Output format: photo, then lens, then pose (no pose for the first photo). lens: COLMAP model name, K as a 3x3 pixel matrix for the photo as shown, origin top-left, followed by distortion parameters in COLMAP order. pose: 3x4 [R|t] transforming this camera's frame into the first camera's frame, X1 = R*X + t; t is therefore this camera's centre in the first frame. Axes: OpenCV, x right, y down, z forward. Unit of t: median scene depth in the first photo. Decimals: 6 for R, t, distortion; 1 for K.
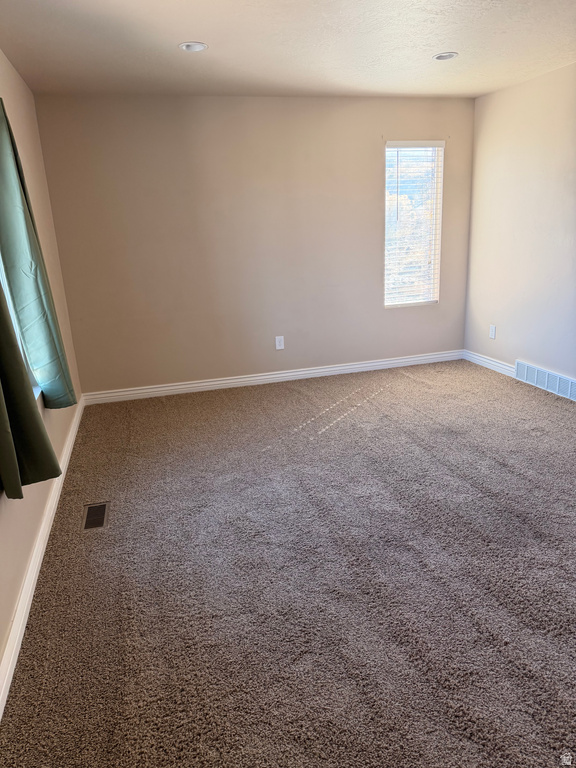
lens RADIAL K [[545.4, 0, 288.0], [0, 545.4, 384.0], [0, 0, 1]] dist [-0.005008, -0.003633]
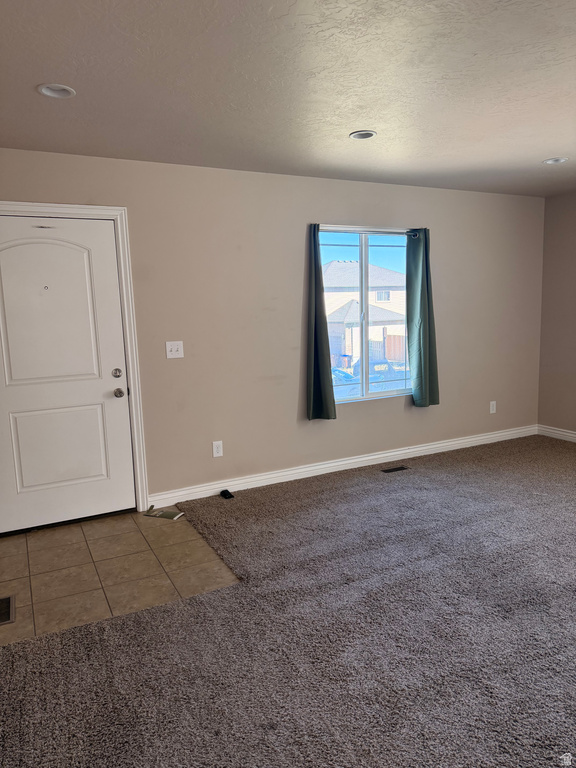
lens RADIAL K [[545.4, 0, 288.0], [0, 545.4, 384.0], [0, 0, 1]] dist [-0.005008, -0.003633]
pose [[0.205827, 0.183858, -0.961162, 1.147118], [-0.269479, 0.954866, 0.124946, -0.127688], [0.940753, 0.233295, 0.246083, 0.236246]]
